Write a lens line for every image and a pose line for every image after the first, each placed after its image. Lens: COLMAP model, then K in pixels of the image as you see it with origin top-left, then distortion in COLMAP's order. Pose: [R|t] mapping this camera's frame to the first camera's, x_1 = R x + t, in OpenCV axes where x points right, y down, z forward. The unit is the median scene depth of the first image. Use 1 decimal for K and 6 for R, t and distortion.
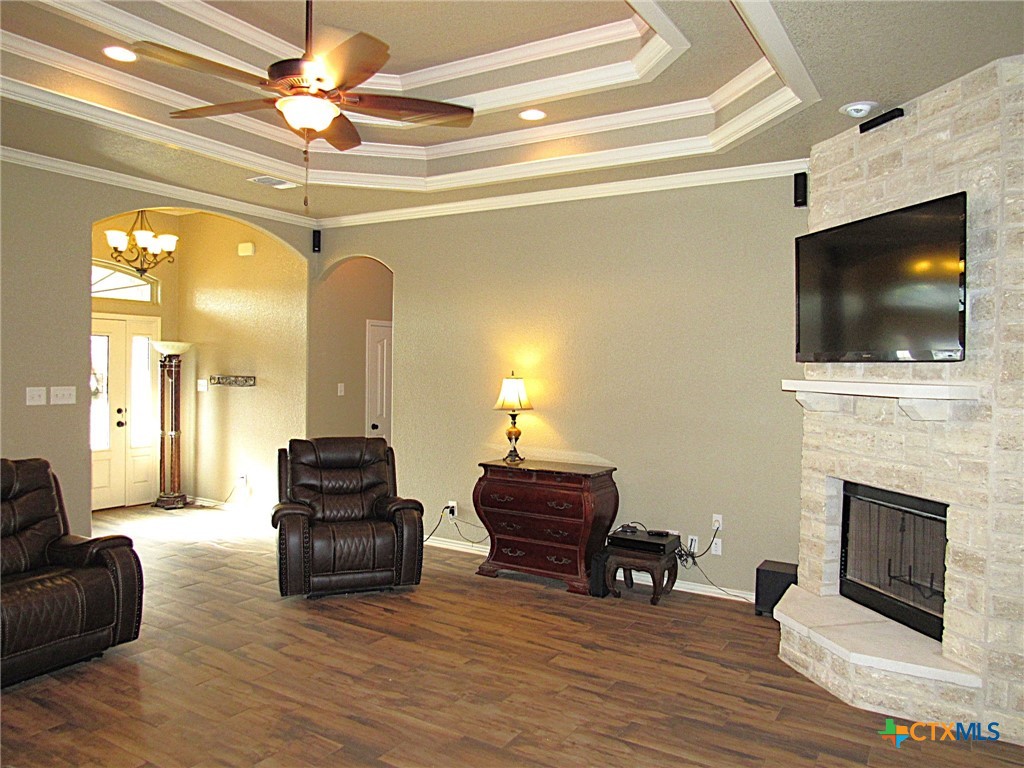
lens RADIAL K [[732.2, 0, 511.9], [0, 732.2, 381.6], [0, 0, 1]] dist [-0.036046, 0.007957]
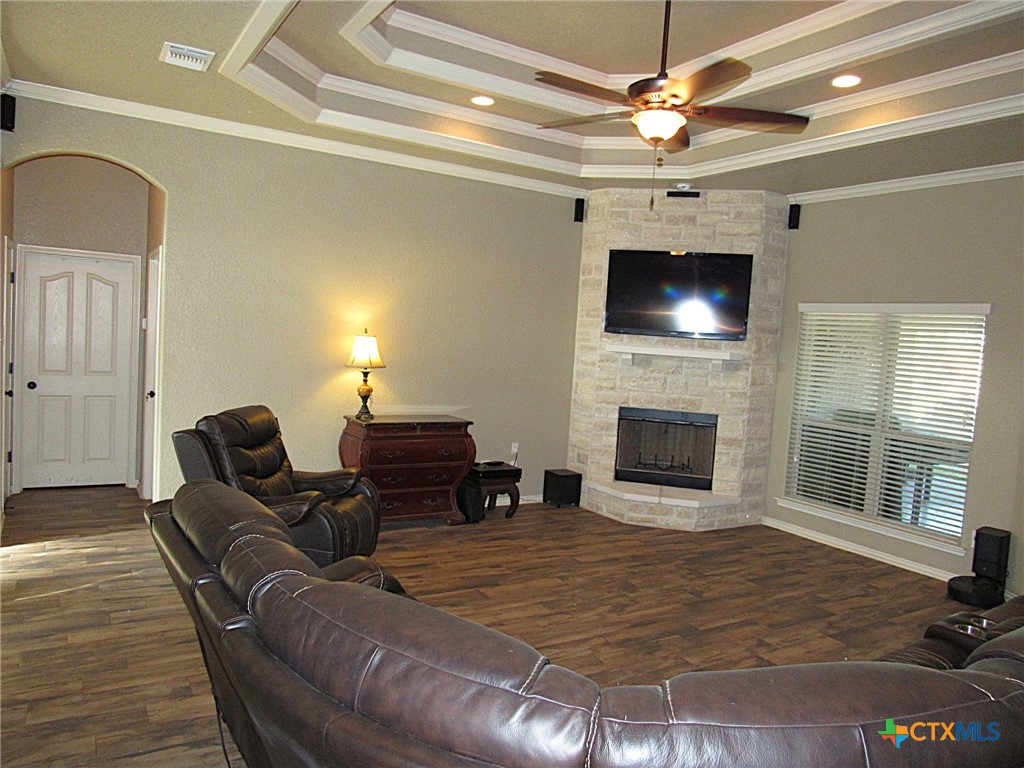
lens RADIAL K [[732.2, 0, 519.6], [0, 732.2, 382.0], [0, 0, 1]] dist [-0.036046, 0.007957]
pose [[0.448970, -0.048587, 0.892225, -0.895775], [-0.036782, 0.996669, 0.072783, -0.024931], [-0.892789, -0.065496, 0.445687, 0.410328]]
